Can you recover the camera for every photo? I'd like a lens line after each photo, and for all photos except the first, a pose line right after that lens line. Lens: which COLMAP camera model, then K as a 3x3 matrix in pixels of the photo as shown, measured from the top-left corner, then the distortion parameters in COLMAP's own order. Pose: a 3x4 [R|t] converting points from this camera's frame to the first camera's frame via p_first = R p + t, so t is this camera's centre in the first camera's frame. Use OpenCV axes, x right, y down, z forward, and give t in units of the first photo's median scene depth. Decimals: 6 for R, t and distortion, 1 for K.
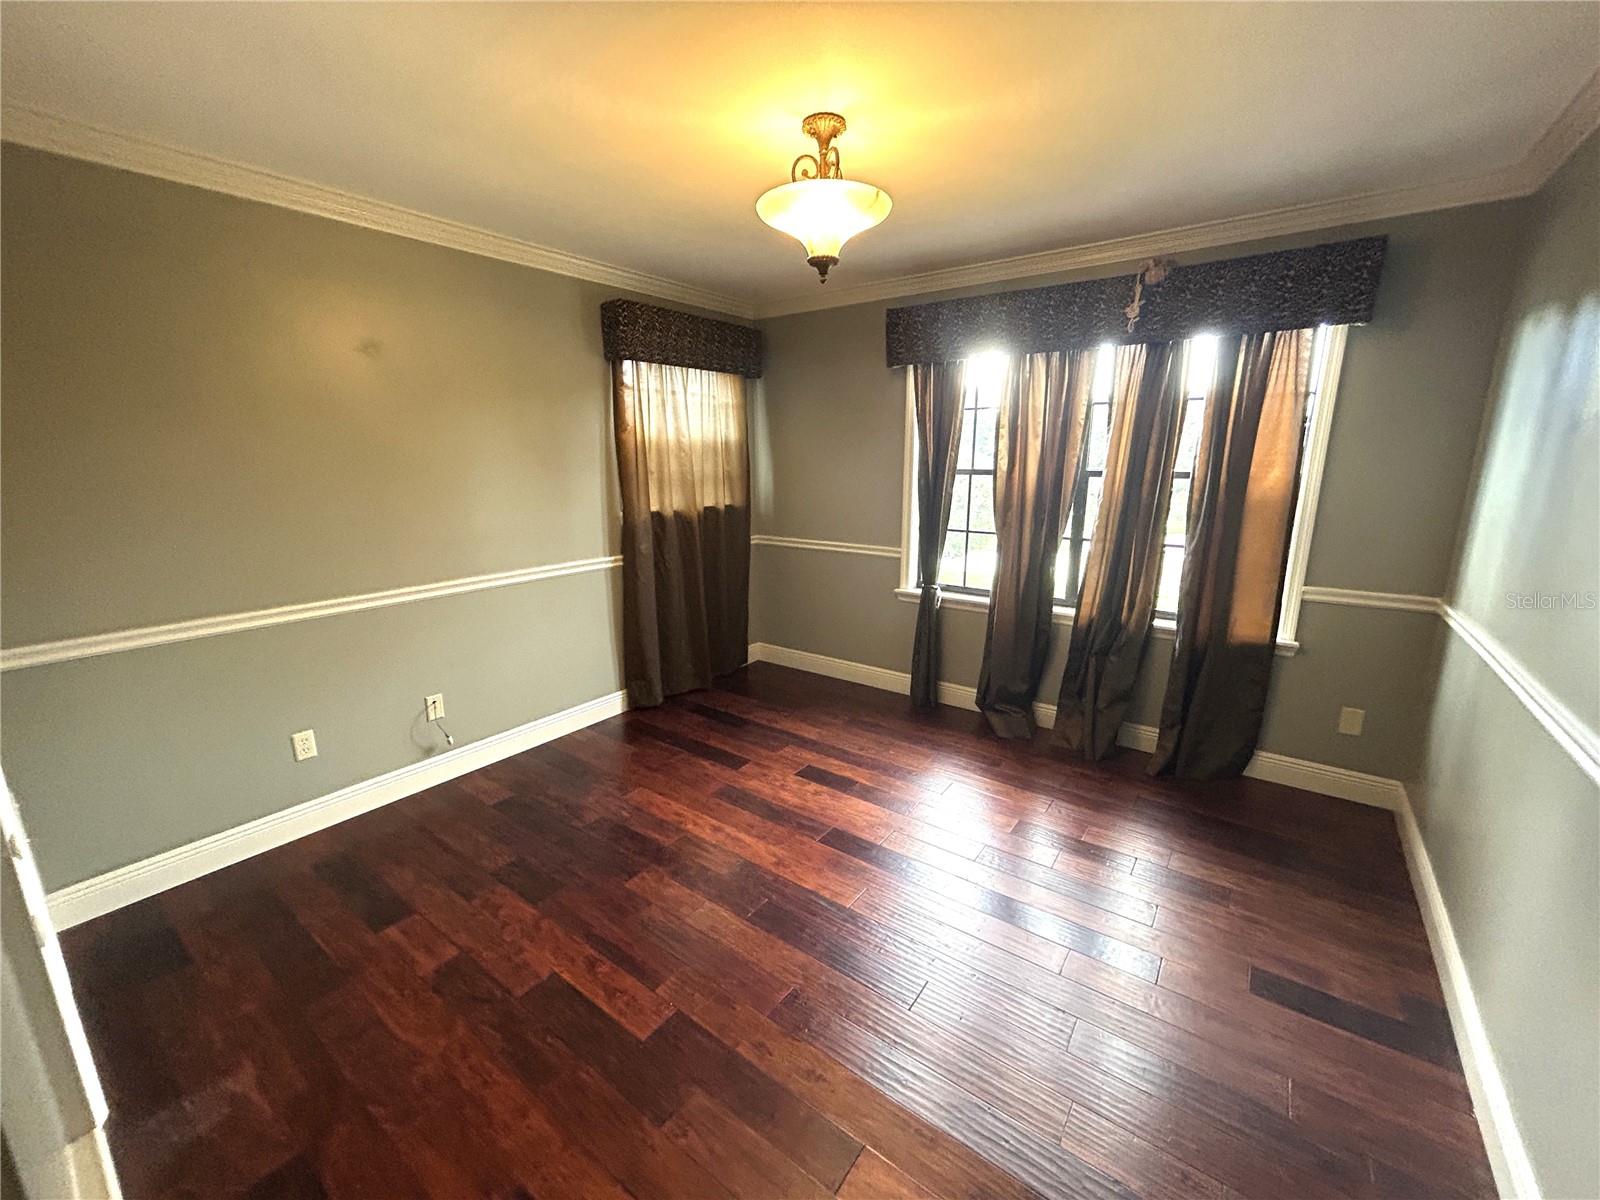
lens RADIAL K [[646.6, 0, 800.0], [0, 646.6, 600.0], [0, 0, 1]] dist [-0.001500, -0.000456]
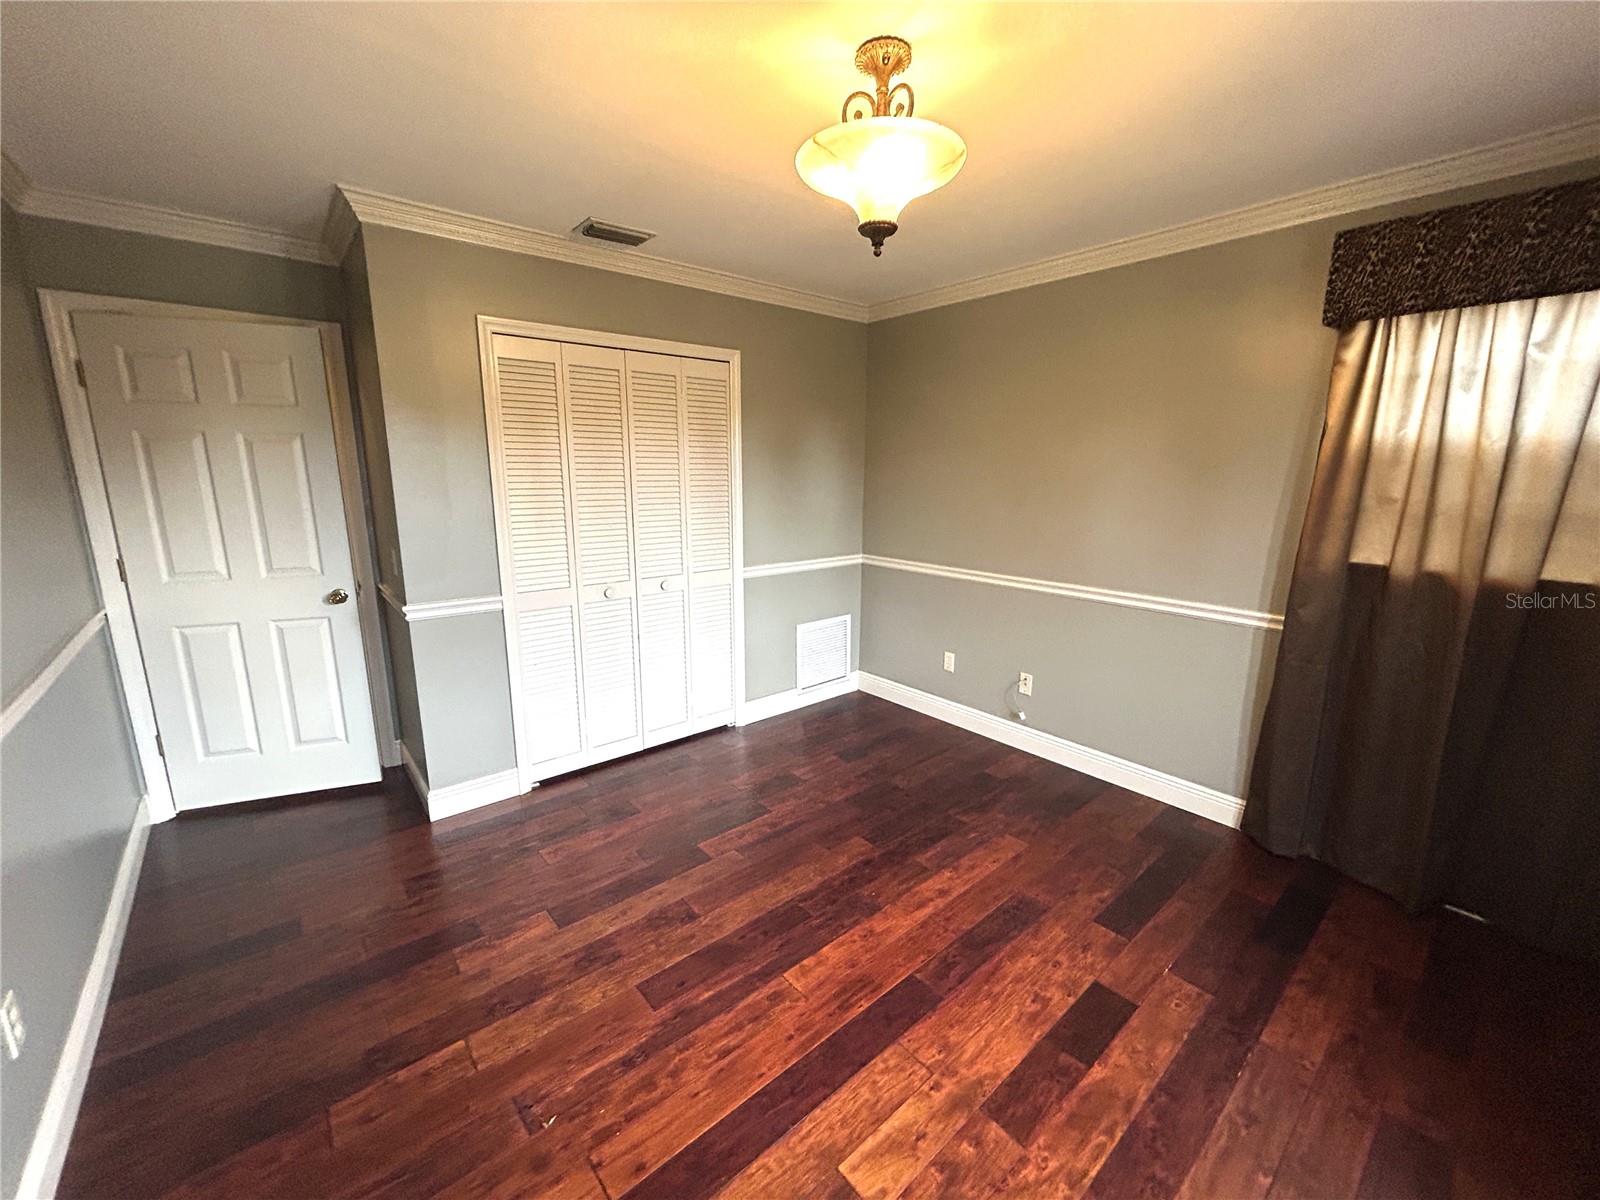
lens RADIAL K [[639.2, 0, 797.2], [0, 639.2, 601.0], [0, 0, 1]] dist [-0.000971, -0.000255]
pose [[-0.236069, 0.199260, -0.951087, 0.601151], [-0.219344, 0.942563, 0.251917, -0.175389], [0.946657, 0.268085, -0.178803, 0.780795]]
